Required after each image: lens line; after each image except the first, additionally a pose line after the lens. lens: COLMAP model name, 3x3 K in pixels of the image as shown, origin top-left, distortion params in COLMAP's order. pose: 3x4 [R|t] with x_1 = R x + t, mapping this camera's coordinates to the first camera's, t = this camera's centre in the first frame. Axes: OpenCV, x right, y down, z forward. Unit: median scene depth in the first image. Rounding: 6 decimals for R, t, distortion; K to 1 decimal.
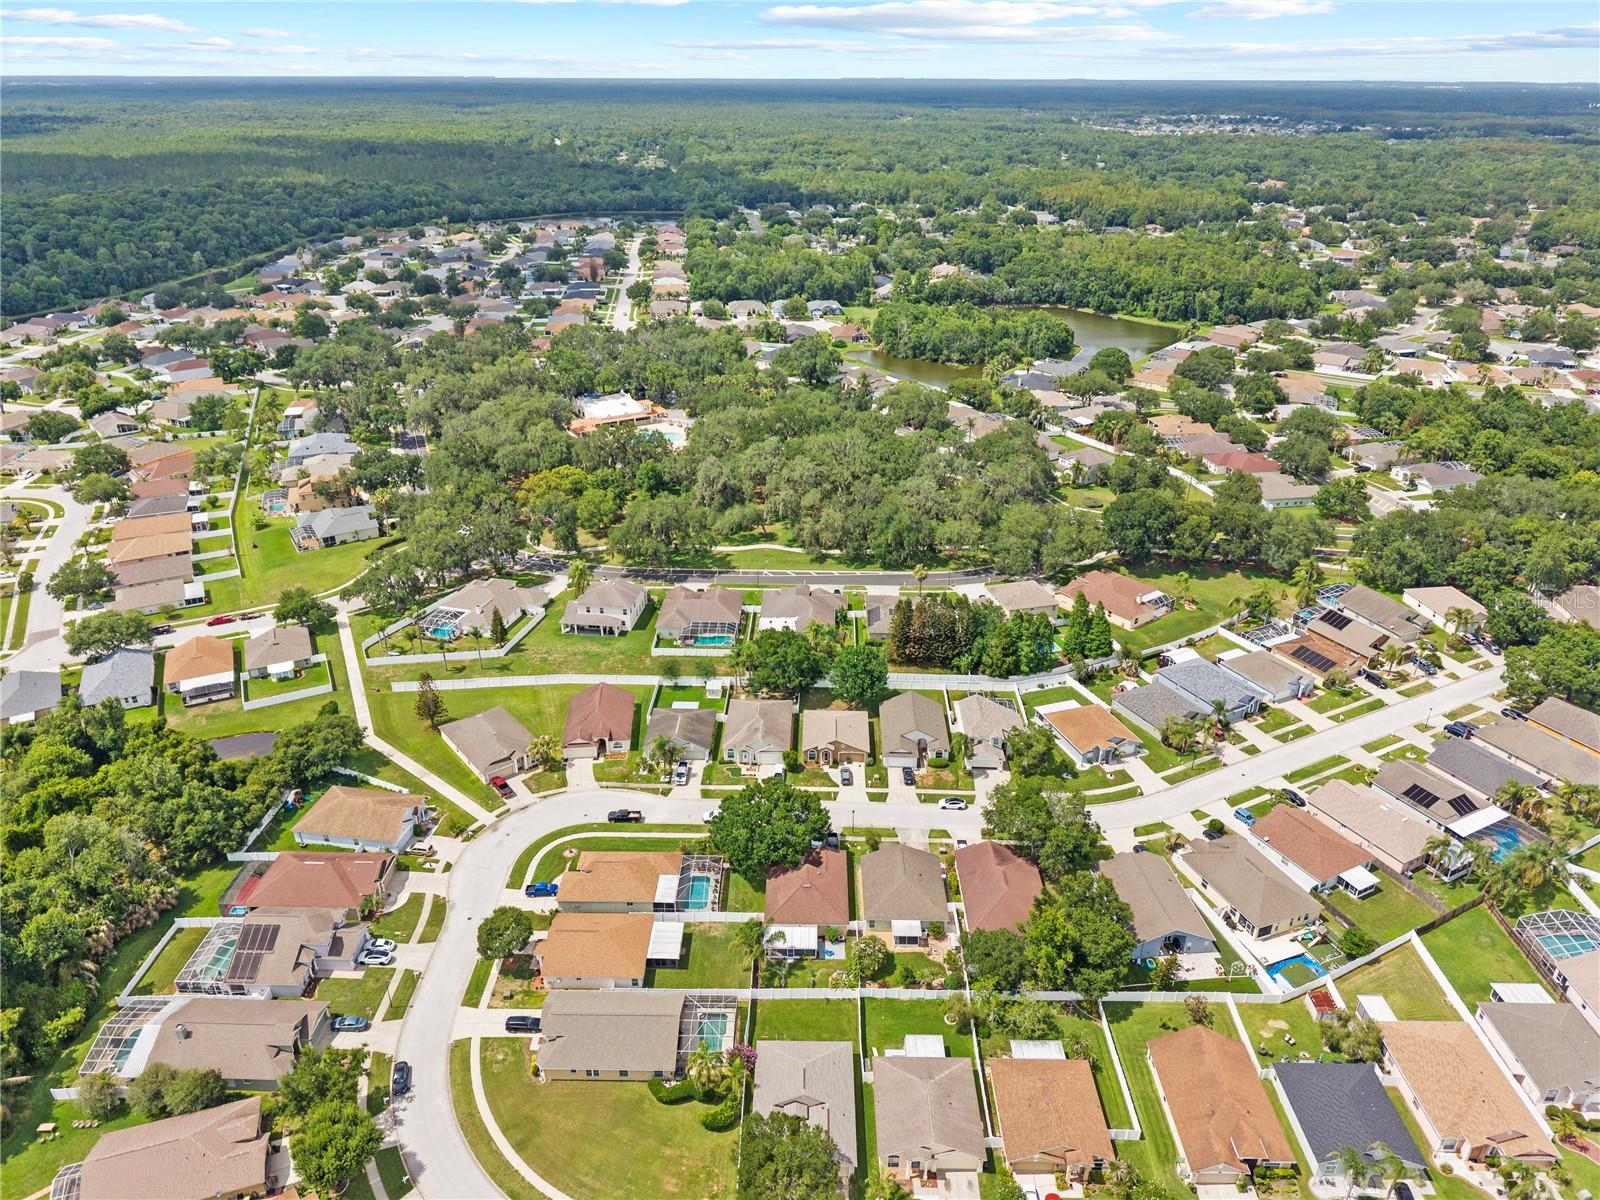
lens RADIAL K [[1090.1, 0, 816.7], [0, 1090.1, 599.0], [0, 0, 1]] dist [0.130398, -0.134783]
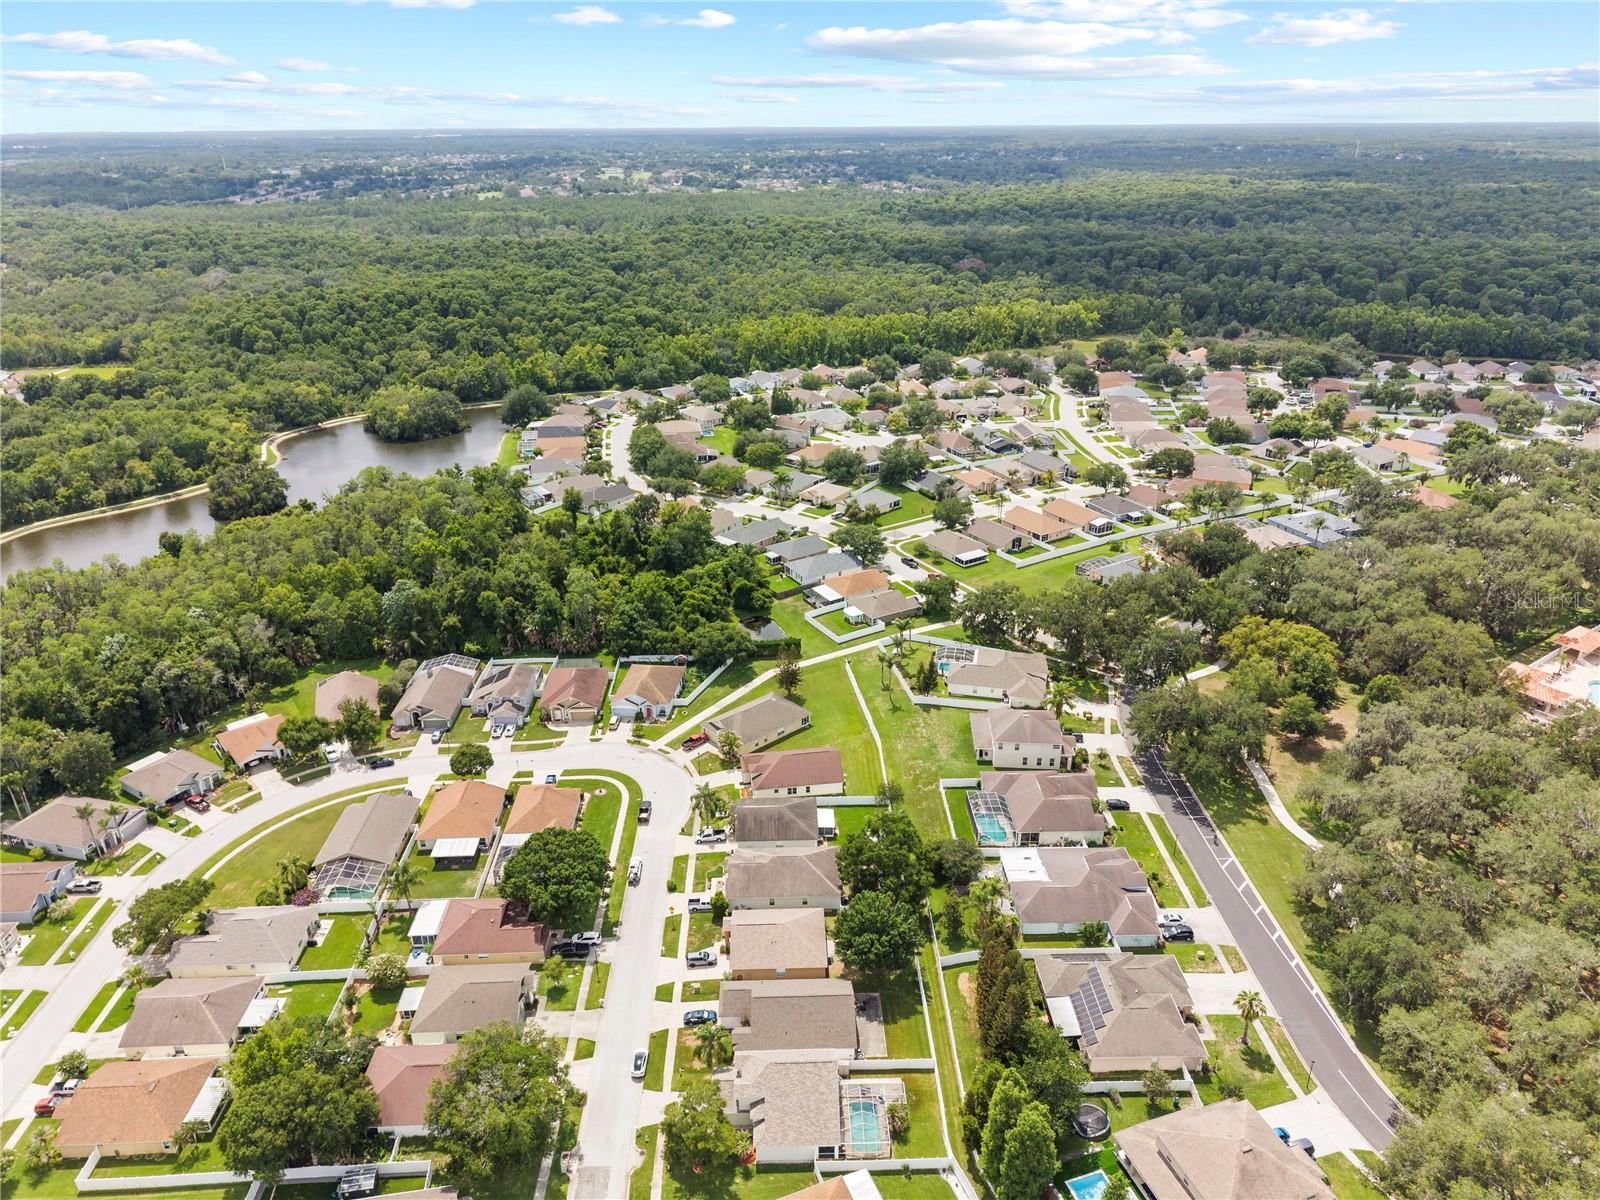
lens RADIAL K [[1125.8, 0, 772.2], [0, 1125.8, 595.7], [0, 0, 1]] dist [0.131768, -0.167434]
pose [[0.018440, 0.393125, -0.919300, 0.724435], [-0.429428, 0.833444, 0.347797, -0.392858], [0.902913, 0.388360, 0.184188, 0.819979]]
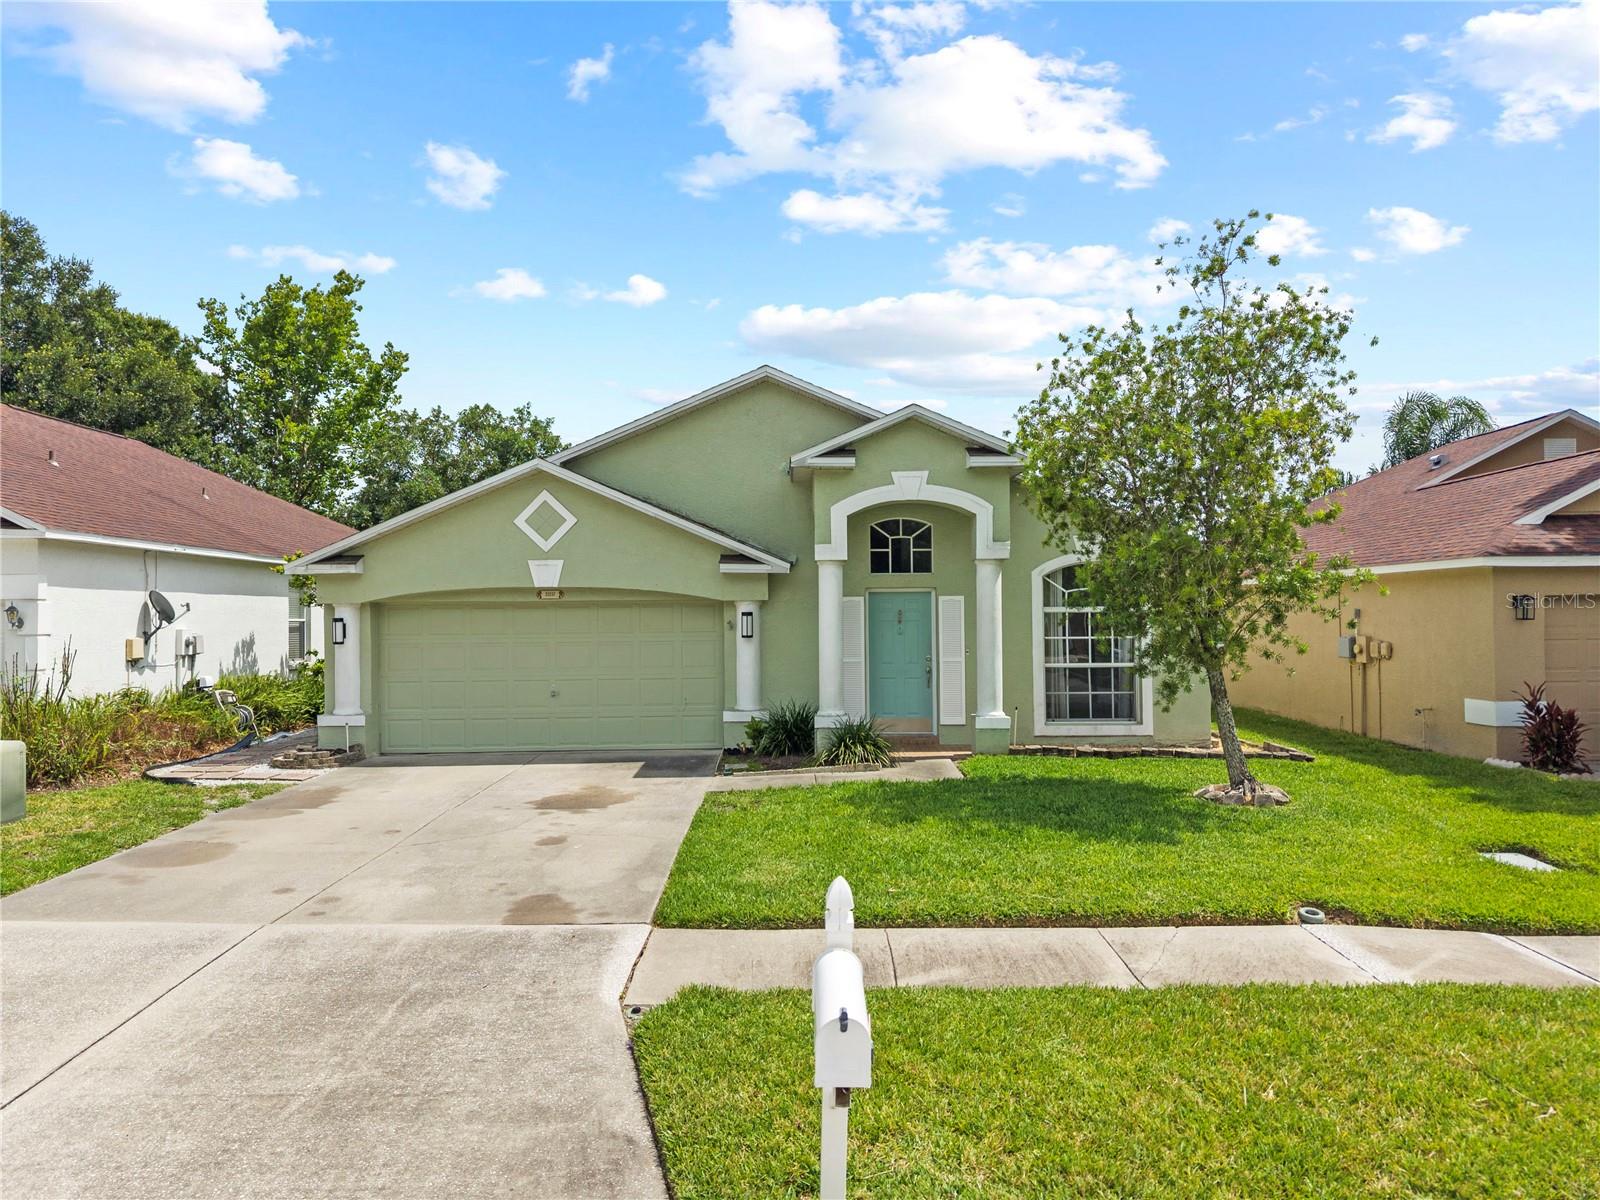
lens RADIAL K [[1077.5, 0, 798.3], [0, 1077.5, 613.4], [0, 0, 1]] dist [0.028432, -0.036264]
pose [[-0.999890, 0.014816, -0.001109, 0.066564], [0.012838, 0.899182, 0.437386, 0.186776], [0.007478, 0.437323, -0.899273, 0.990398]]
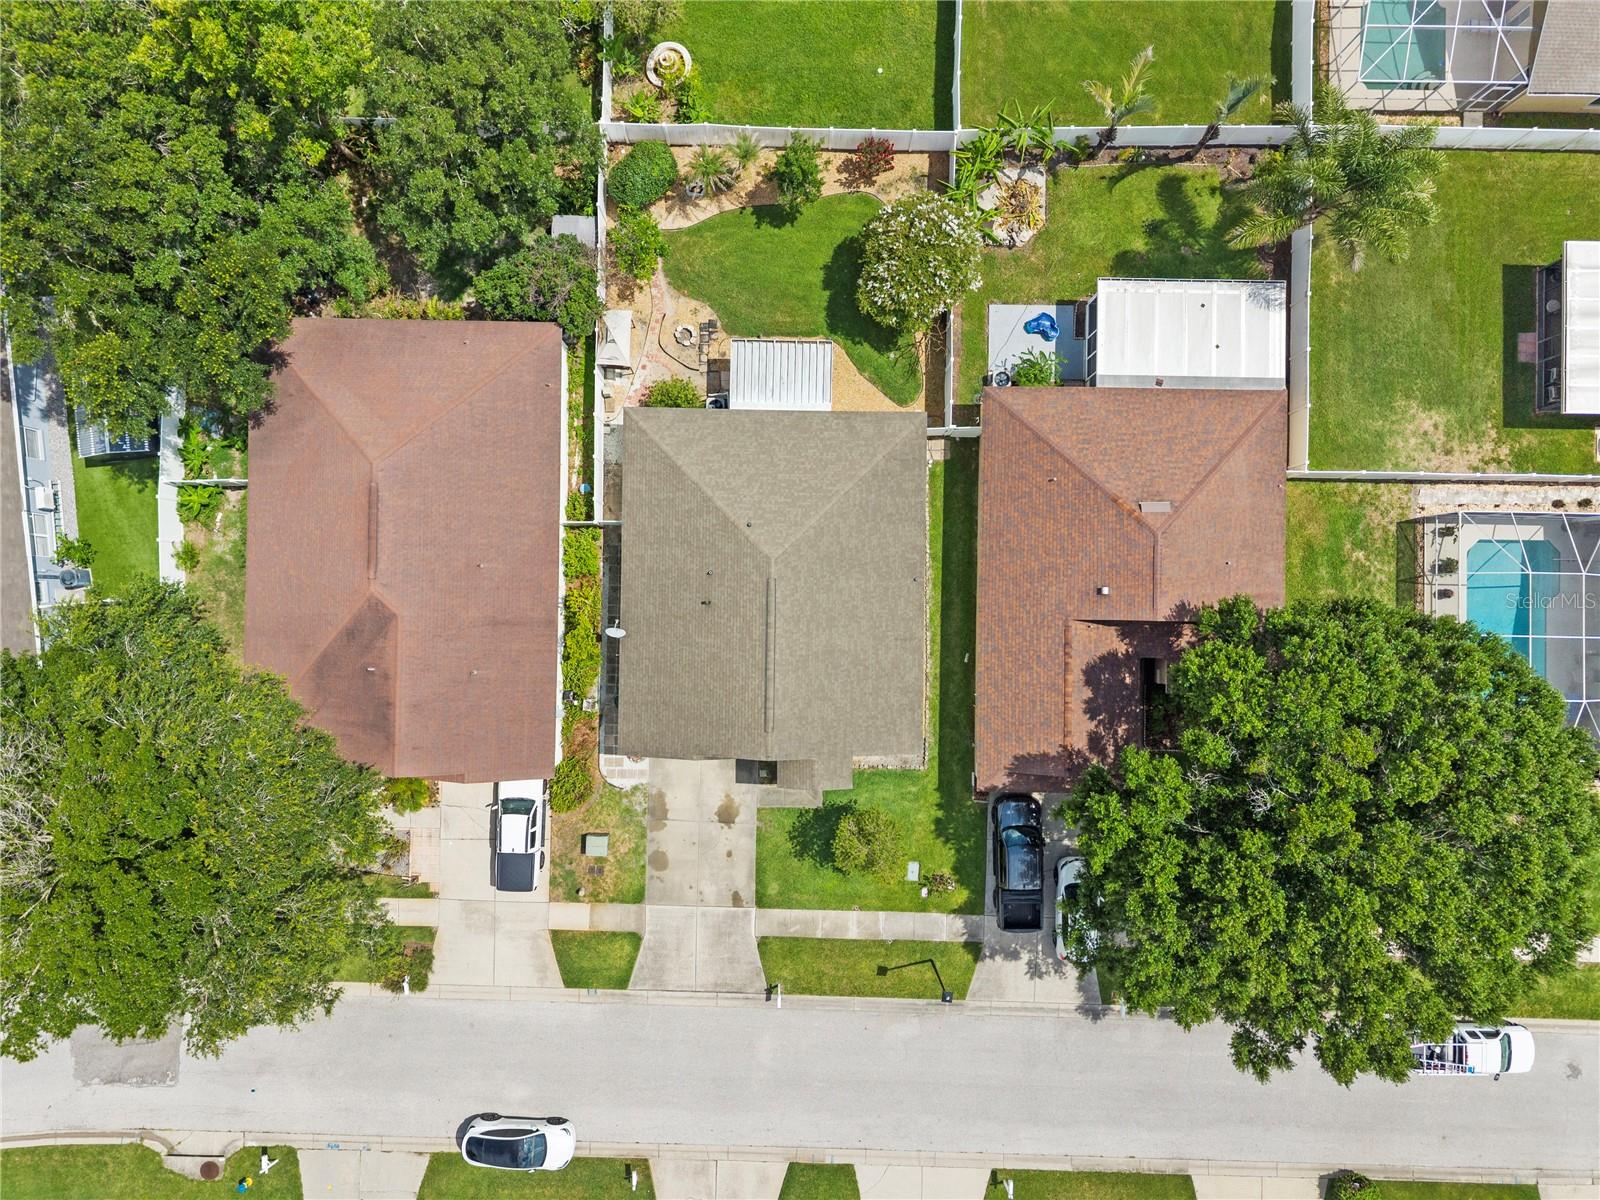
lens RADIAL K [[1090.1, 0, 816.7], [0, 1090.1, 599.0], [0, 0, 1]] dist [0.130398, -0.134783]
pose [[-0.999888, -0.012629, 0.008059, 0.056823], [0.012683, -0.427250, 0.904044, 0.017219], [-0.007974, 0.904045, 0.427363, 0.791861]]
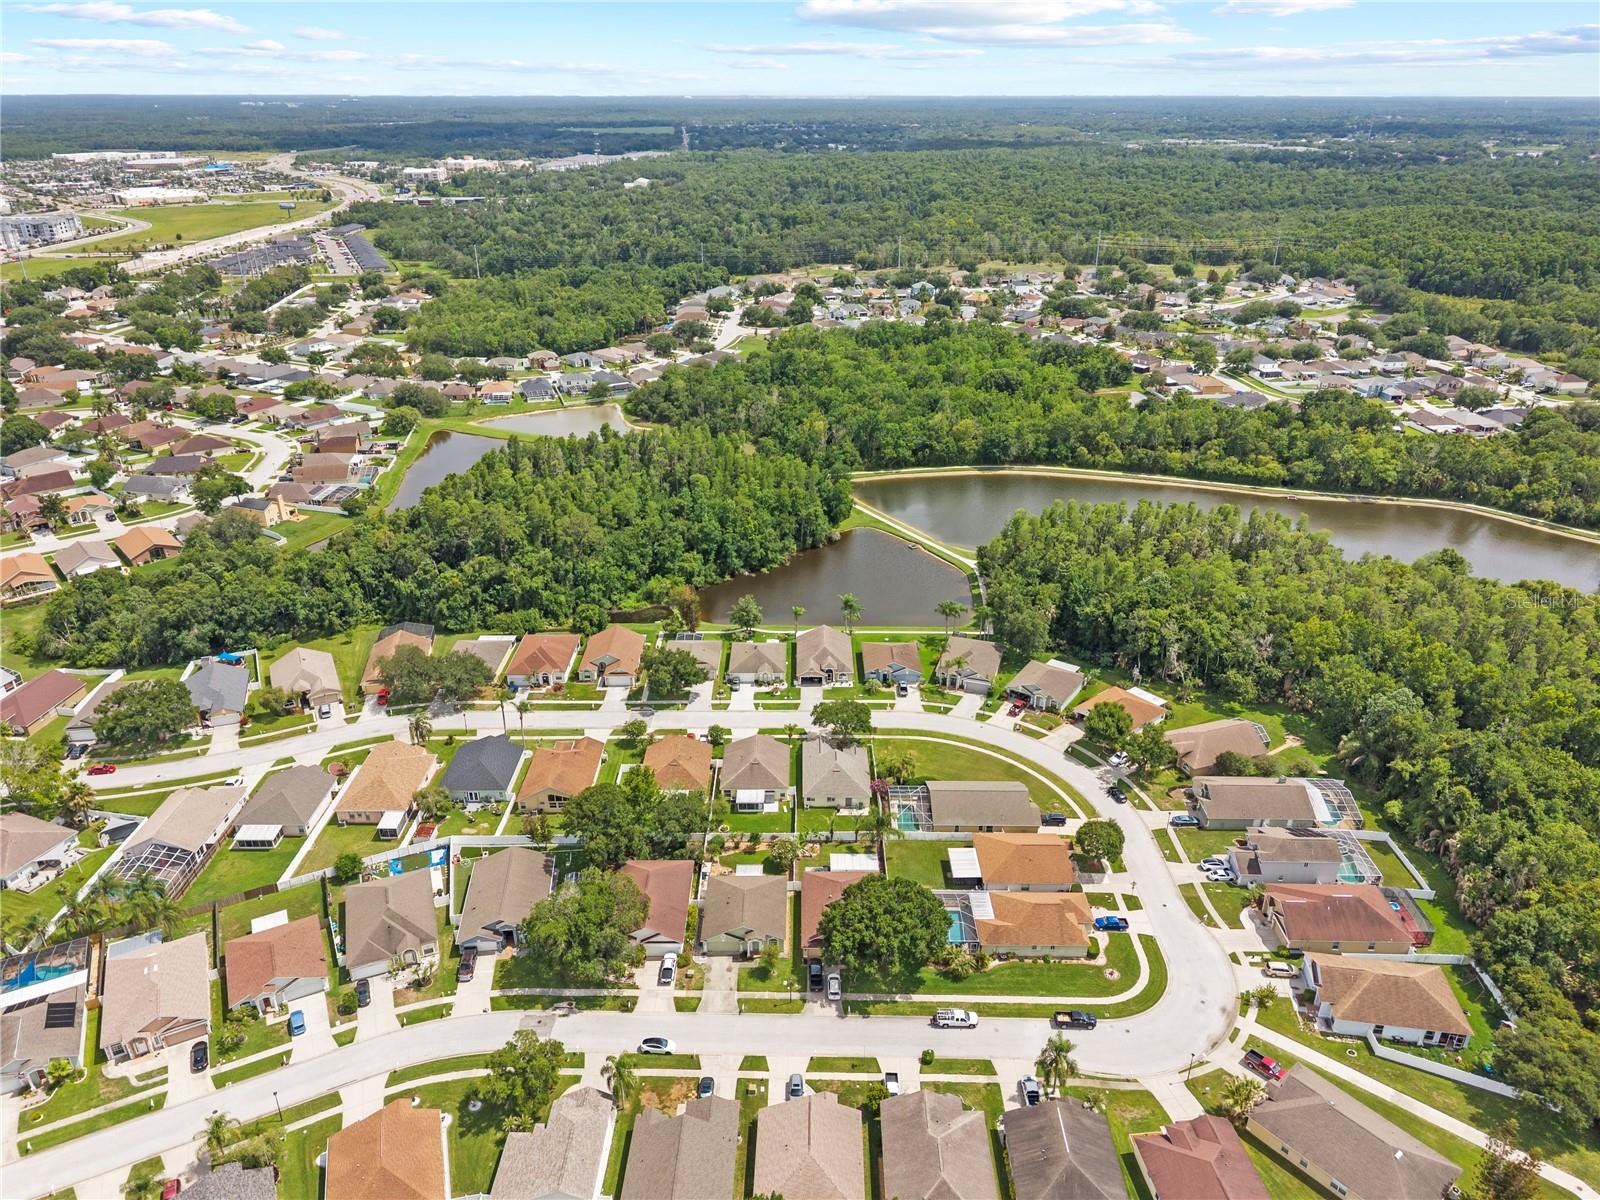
lens RADIAL K [[1077.5, 0, 798.3], [0, 1077.5, 613.4], [0, 0, 1]] dist [0.028432, -0.036264]
pose [[-0.999960, -0.007124, -0.005465, 0.032612], [-0.008647, 0.600200, 0.799803, -0.597539], [-0.002418, 0.799818, -0.600238, 1.218642]]
